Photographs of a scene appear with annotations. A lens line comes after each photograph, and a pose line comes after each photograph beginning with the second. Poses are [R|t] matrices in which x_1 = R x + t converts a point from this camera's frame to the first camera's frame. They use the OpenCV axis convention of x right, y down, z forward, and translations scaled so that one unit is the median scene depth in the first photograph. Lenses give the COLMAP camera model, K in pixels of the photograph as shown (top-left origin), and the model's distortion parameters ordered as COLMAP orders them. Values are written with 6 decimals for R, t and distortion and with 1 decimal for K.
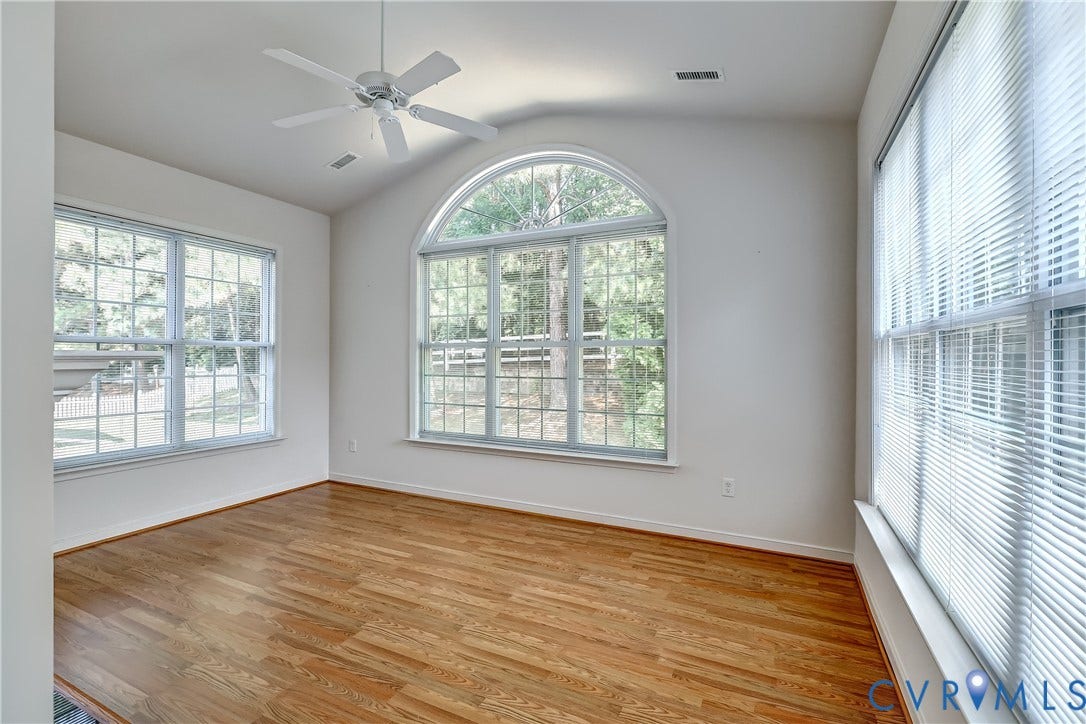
lens RADIAL K [[485.2, 0, 540.5], [0, 485.2, 352.6], [0, 0, 1]] dist [-0.002031, 0.000177]
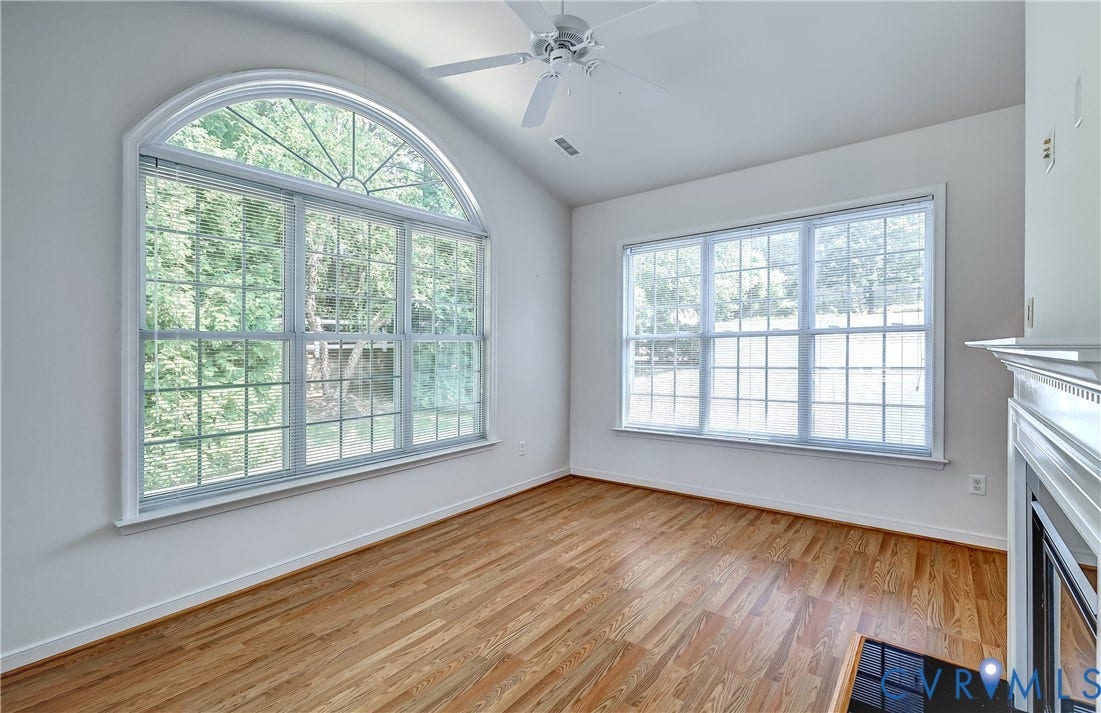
lens RADIAL K [[486.1, 0, 549.8], [0, 486.1, 355.0], [0, 0, 1]] dist [-0.000241, 0.000153]
pose [[0.210309, -0.013201, 0.977546, -0.967615], [0.003751, 0.999912, 0.012696, 0.004378], [-0.977628, 0.000996, 0.210340, 0.690759]]
